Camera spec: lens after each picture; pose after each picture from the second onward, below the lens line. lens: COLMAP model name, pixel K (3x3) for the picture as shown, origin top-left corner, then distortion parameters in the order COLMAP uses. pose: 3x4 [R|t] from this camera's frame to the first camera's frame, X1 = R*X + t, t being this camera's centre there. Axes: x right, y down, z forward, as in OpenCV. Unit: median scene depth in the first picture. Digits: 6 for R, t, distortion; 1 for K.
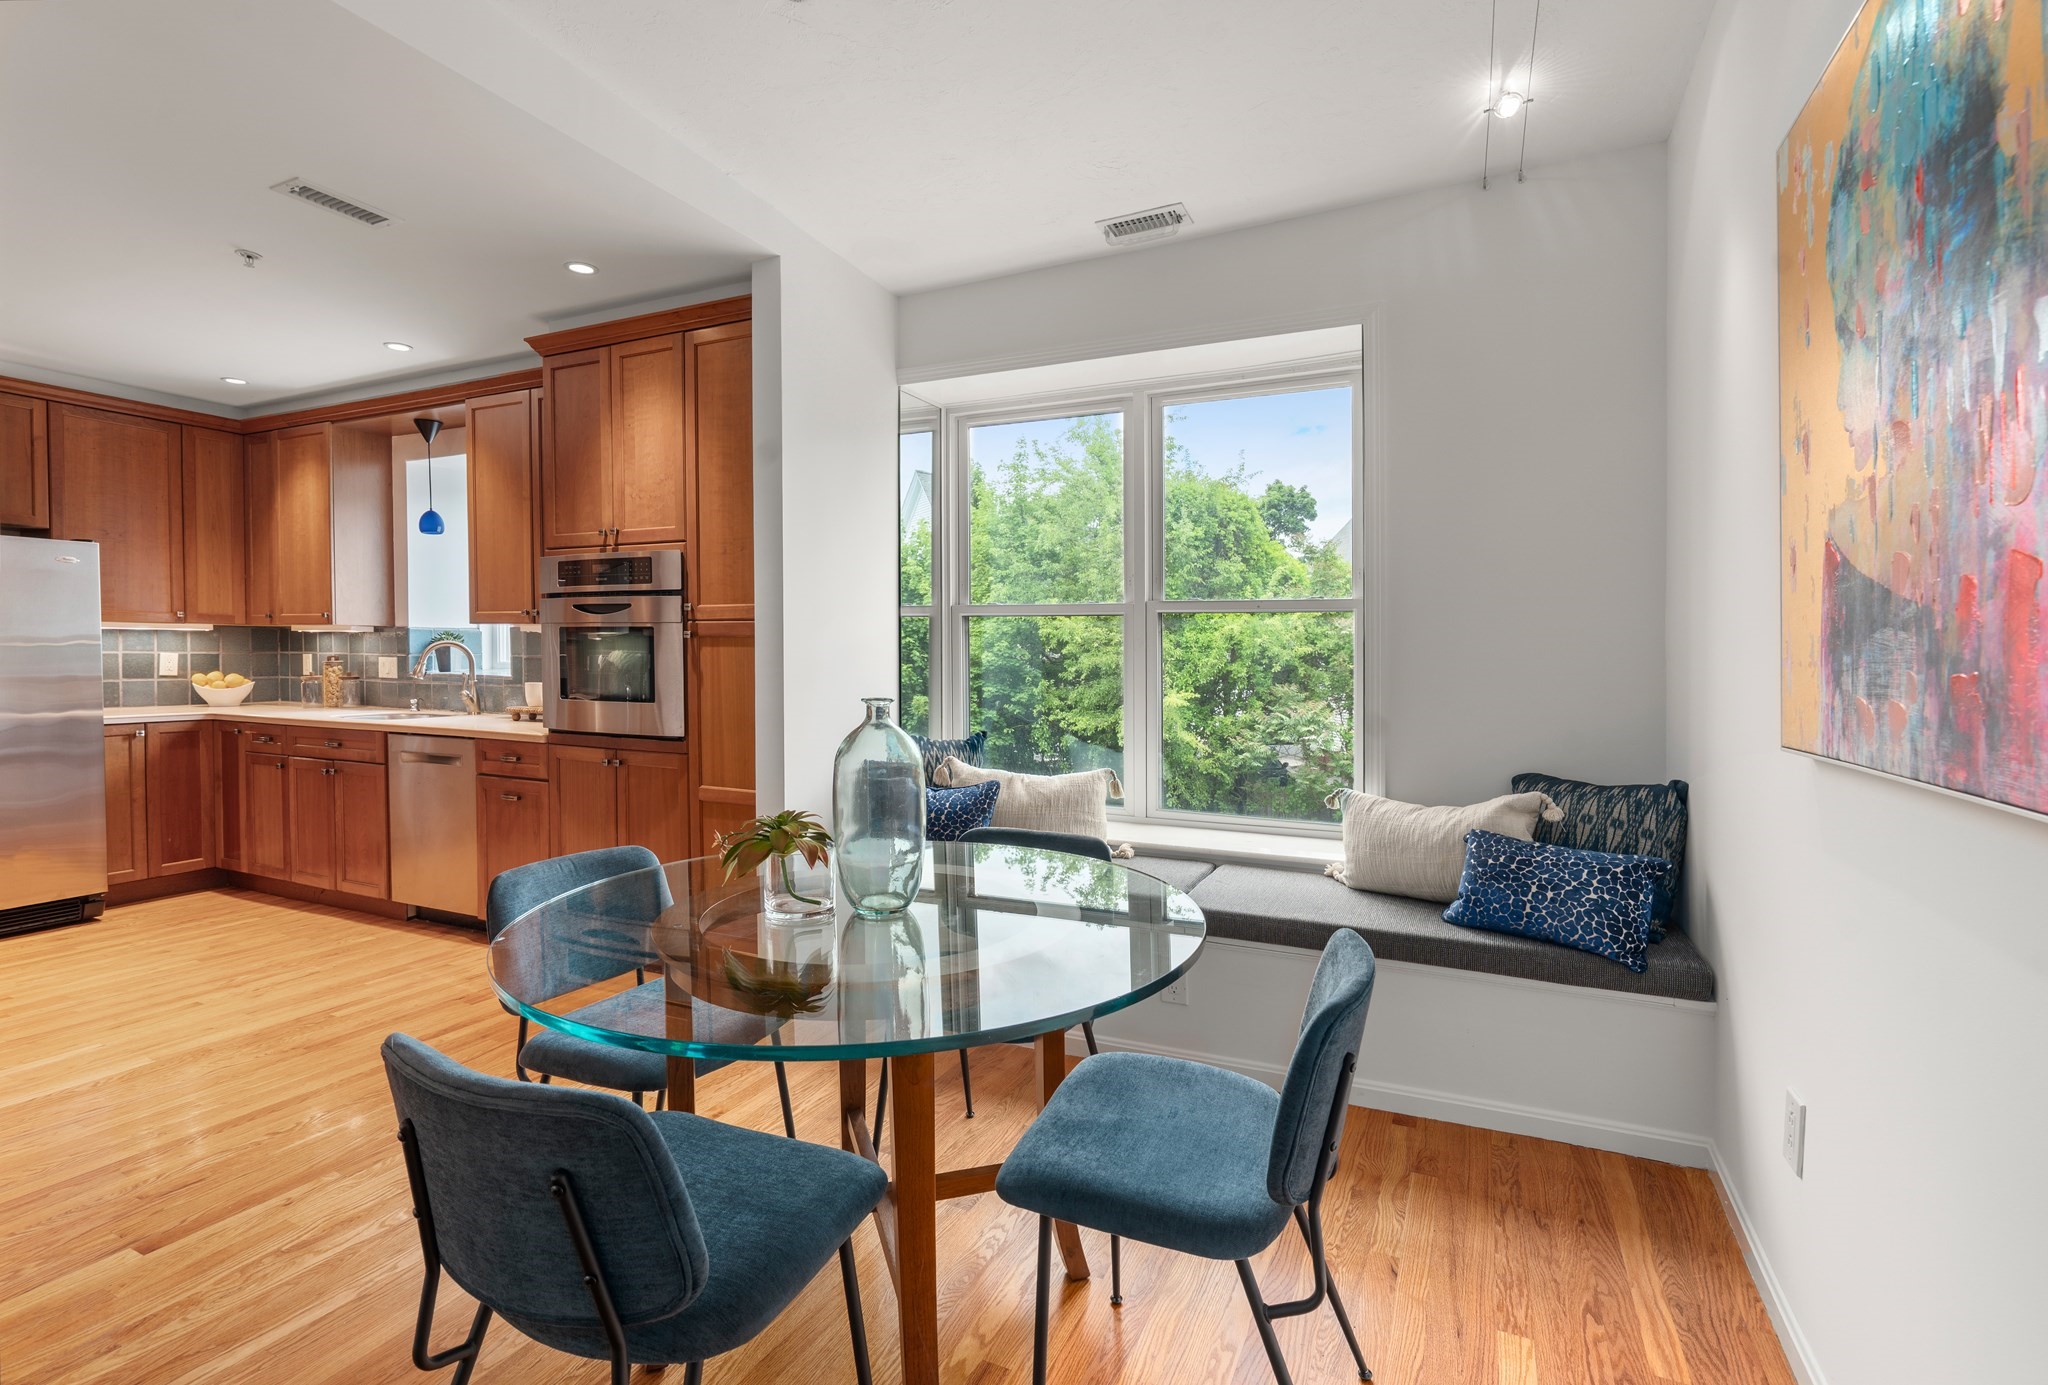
lens RADIAL K [[933.6, 0, 1035.1], [0, 933.6, 664.0], [0, 0, 1]] dist [-0.002249, -0.000677]
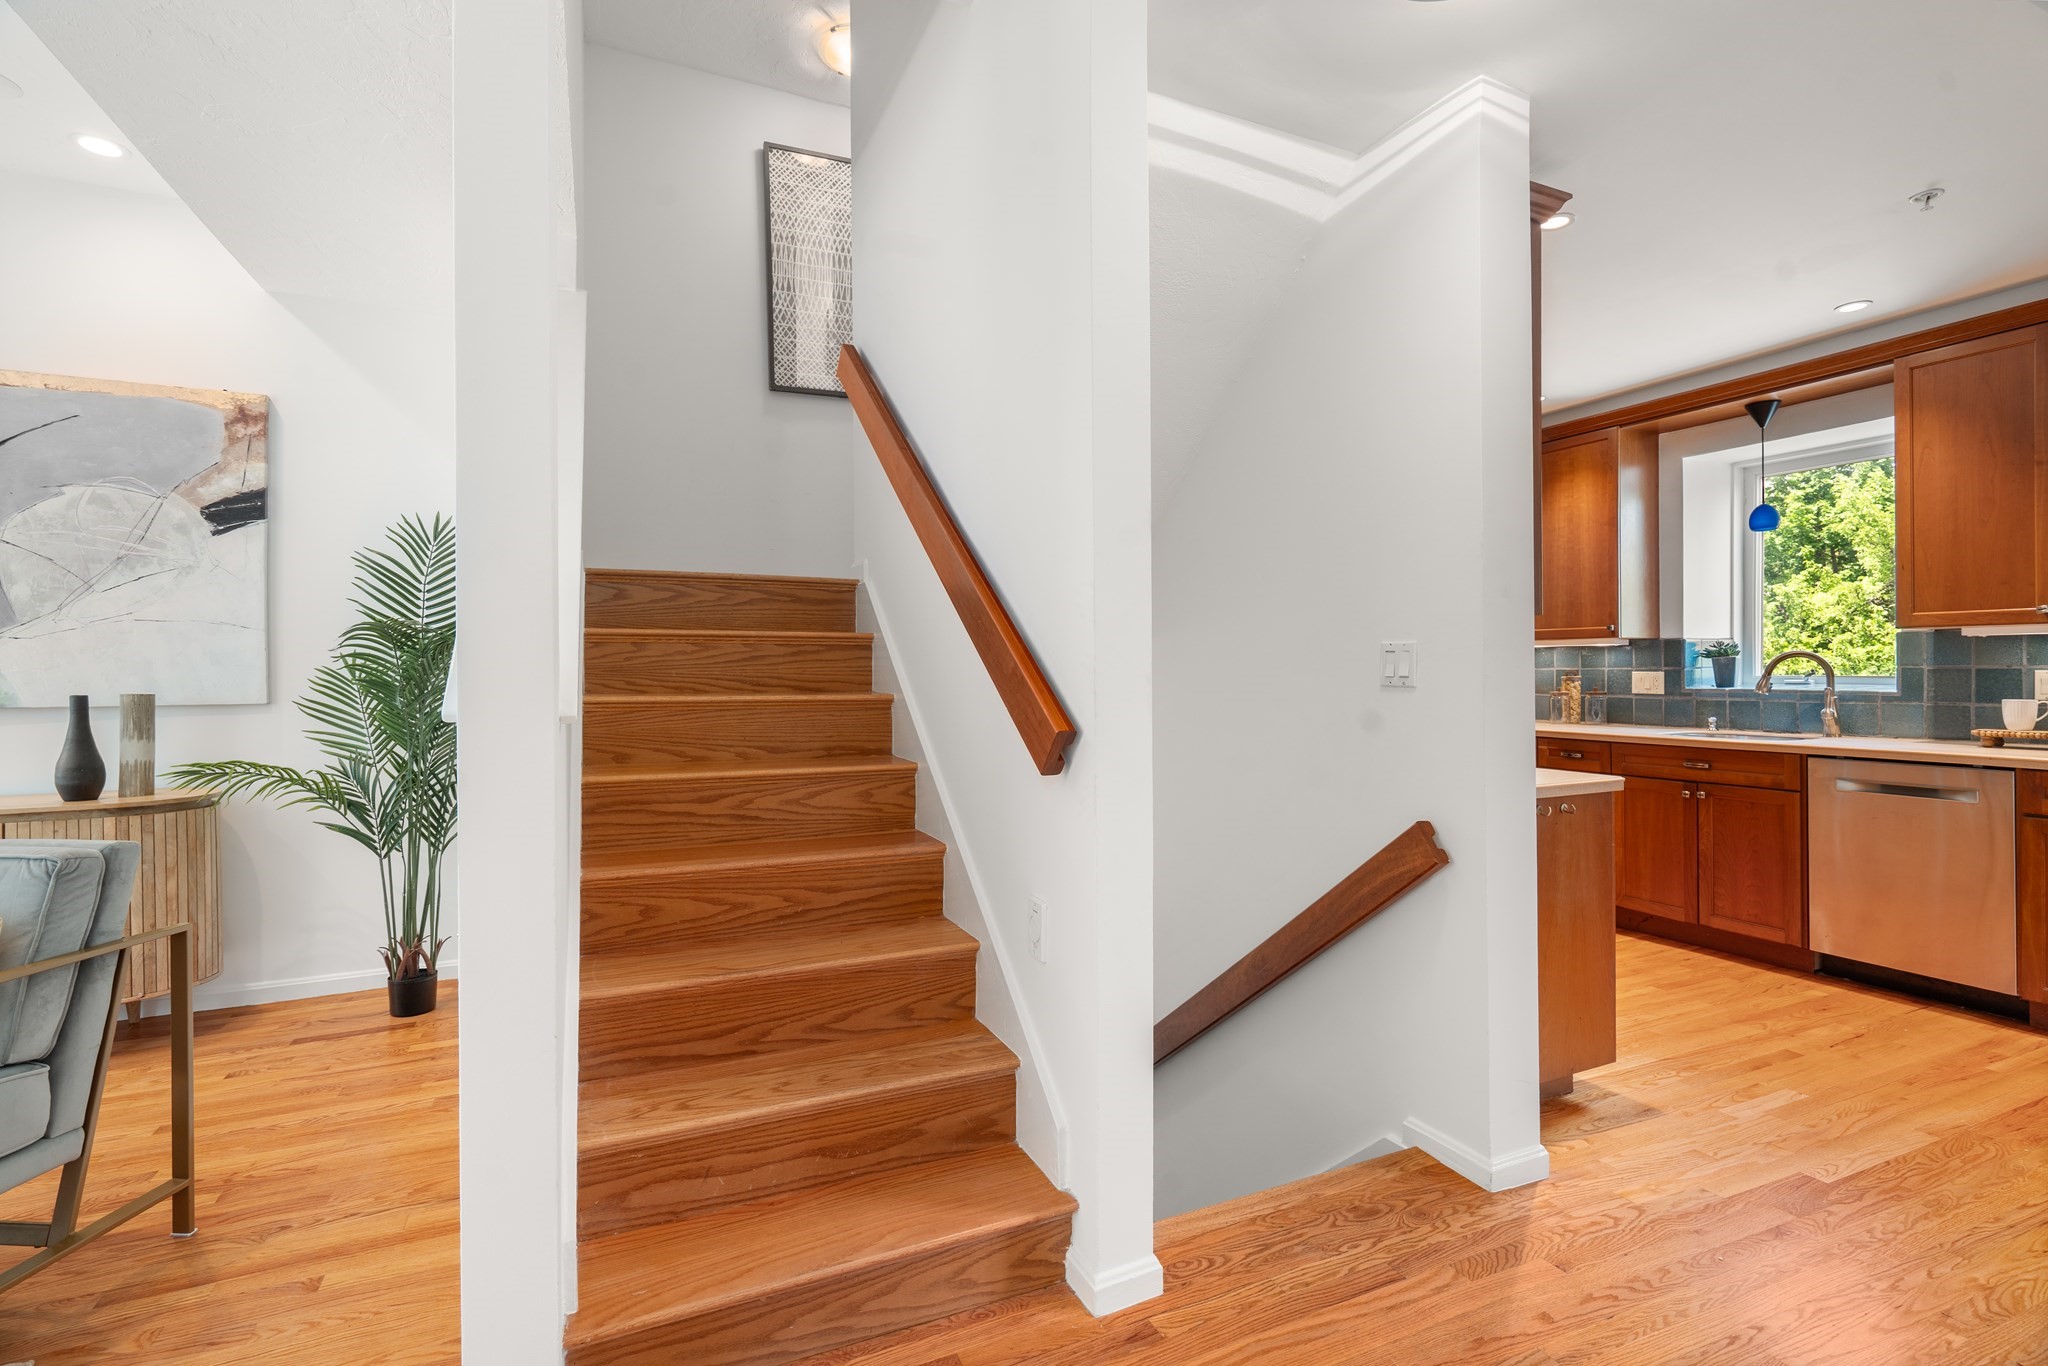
lens RADIAL K [[933.6, 0, 1038.6], [0, 933.6, 673.4], [0, 0, 1]] dist [-0.002249, -0.000677]
pose [[0.756116, -0.007882, -0.654390, -0.677704], [0.000792, 0.999938, -0.011130, 0.005956], [0.654437, 0.007897, 0.756075, -0.128680]]
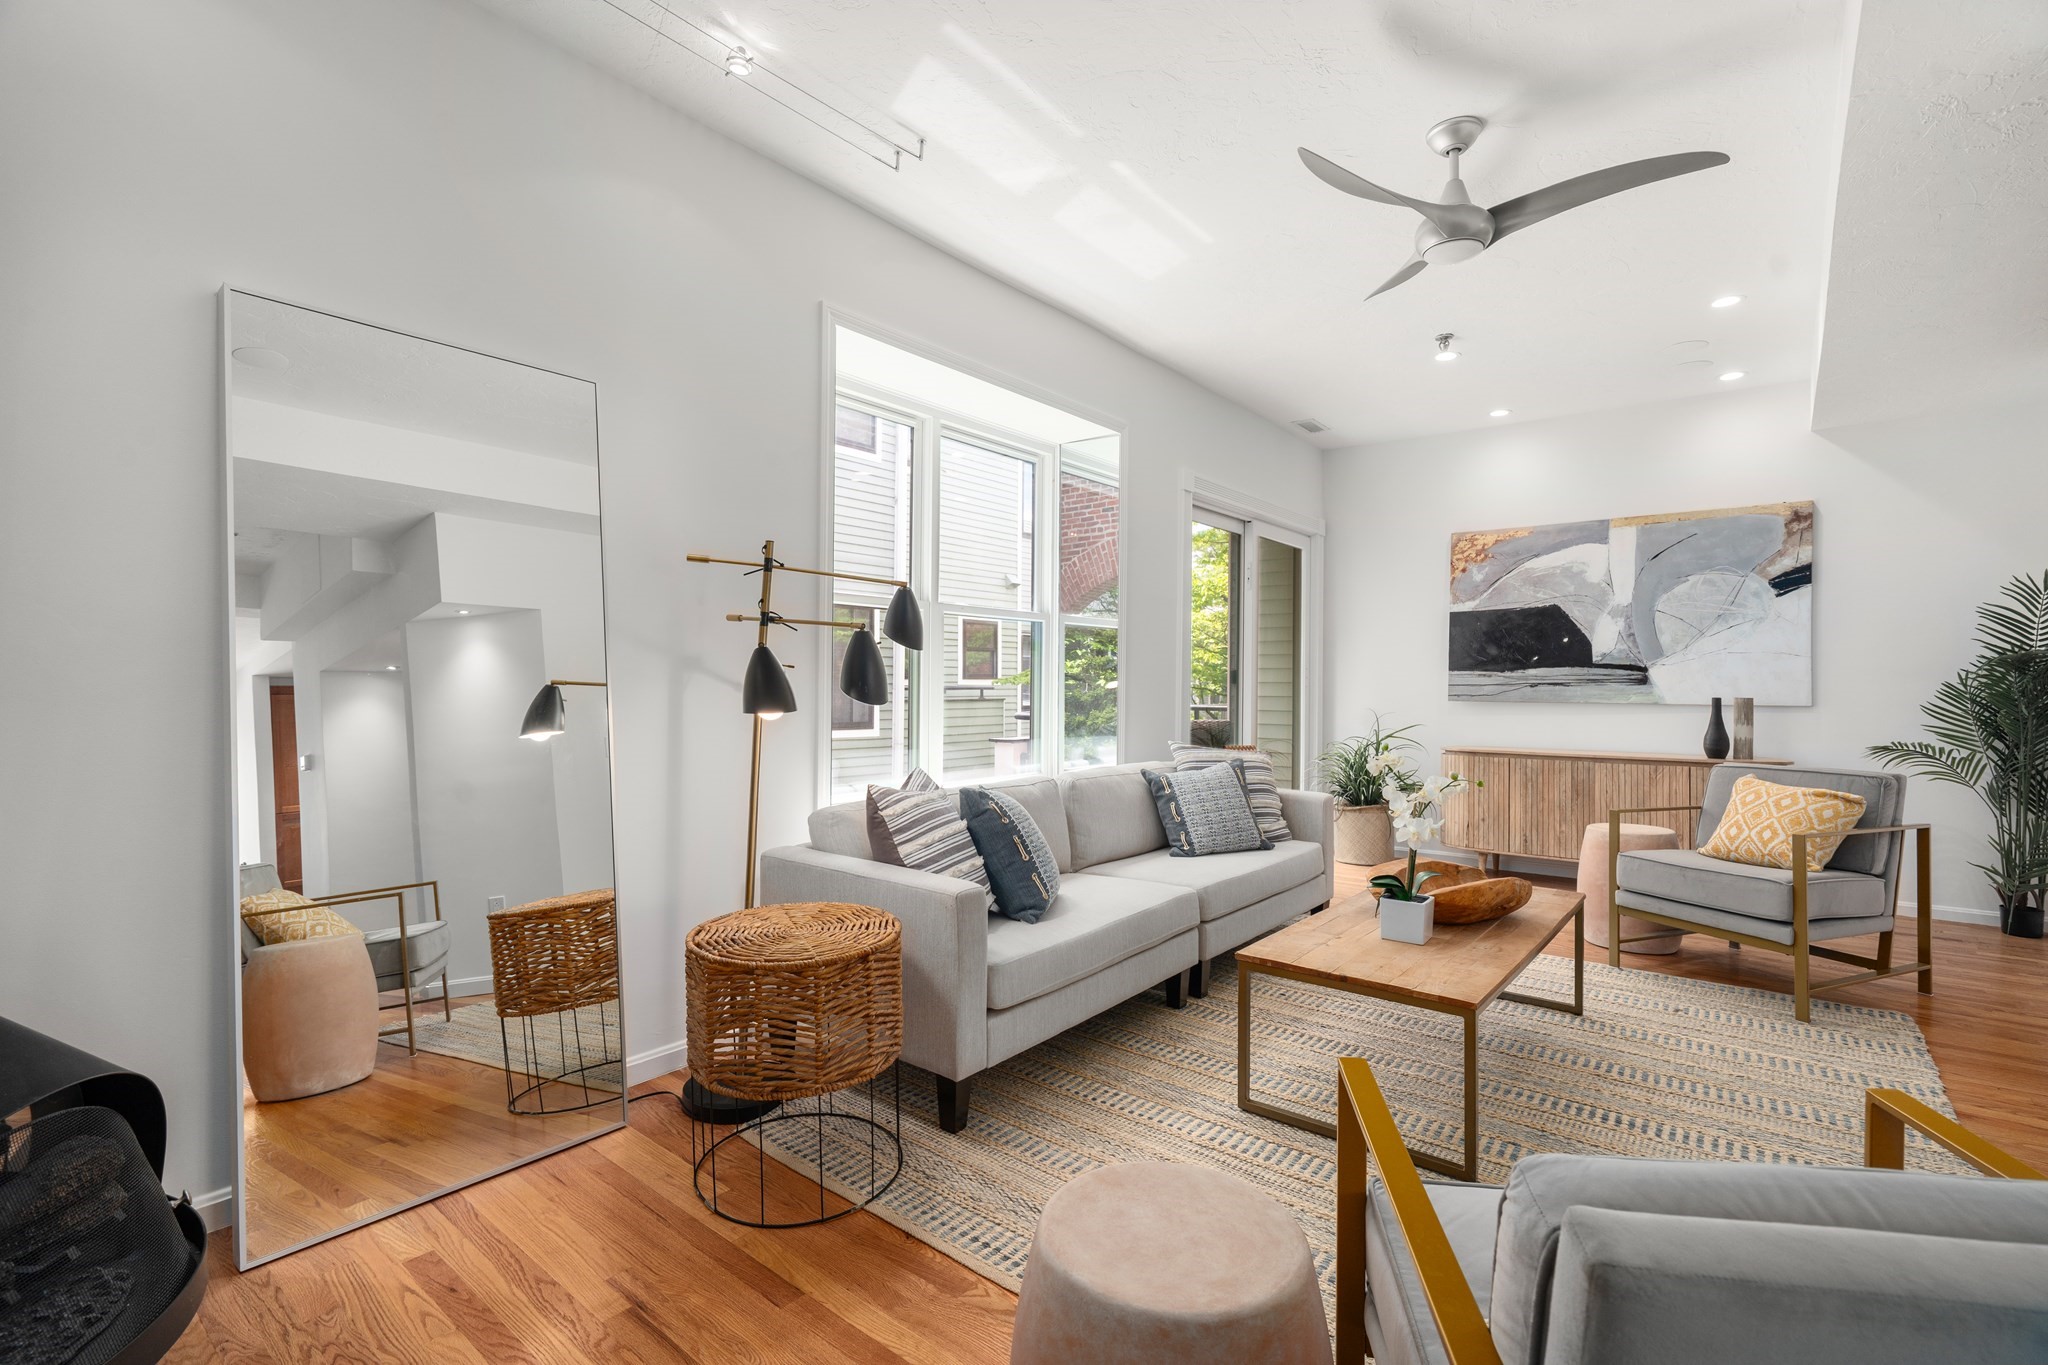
lens RADIAL K [[933.6, 0, 1012.0], [0, 933.6, 682.1], [0, 0, 1]] dist [-0.002249, -0.000677]
pose [[-0.261588, -0.010426, -0.965123, -0.281391], [-0.021551, 0.999755, -0.004959, 0.019352], [0.964939, 0.019502, -0.261749, -0.628966]]
